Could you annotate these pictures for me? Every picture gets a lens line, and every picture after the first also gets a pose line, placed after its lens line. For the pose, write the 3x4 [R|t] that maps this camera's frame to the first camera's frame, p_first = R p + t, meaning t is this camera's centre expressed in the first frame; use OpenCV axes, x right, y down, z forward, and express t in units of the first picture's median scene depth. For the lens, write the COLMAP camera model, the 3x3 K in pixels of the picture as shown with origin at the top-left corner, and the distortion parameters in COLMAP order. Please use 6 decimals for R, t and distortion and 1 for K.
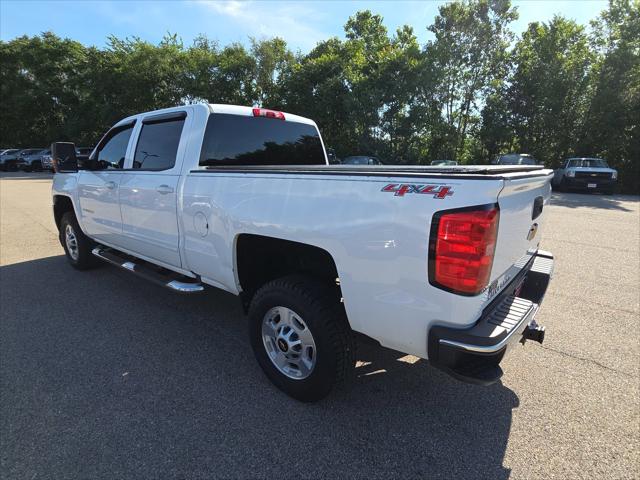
lens RADIAL K [[354.8, 0, 322.7], [0, 354.8, 240.2], [0, 0, 1]] dist [0.004673, -0.002260]
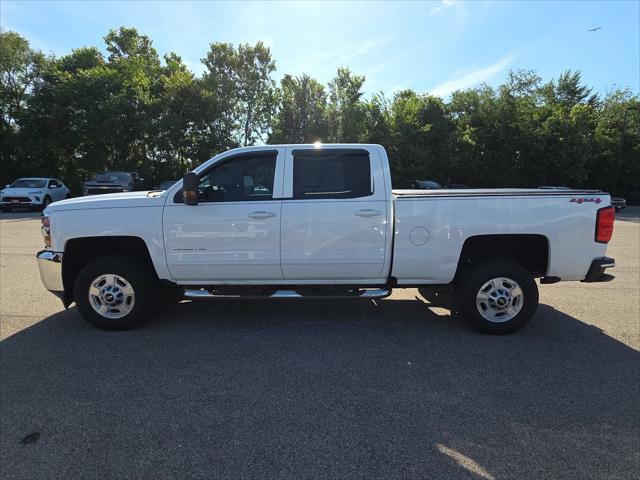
lens RADIAL K [[354.8, 0, 314.2], [0, 354.8, 238.7], [0, 0, 1]] dist [0.004673, -0.002260]
pose [[0.771641, -0.104482, 0.627418, -0.183102], [0.146230, 0.989135, -0.015127, -0.008878], [-0.619021, 0.103420, 0.778536, 0.025469]]
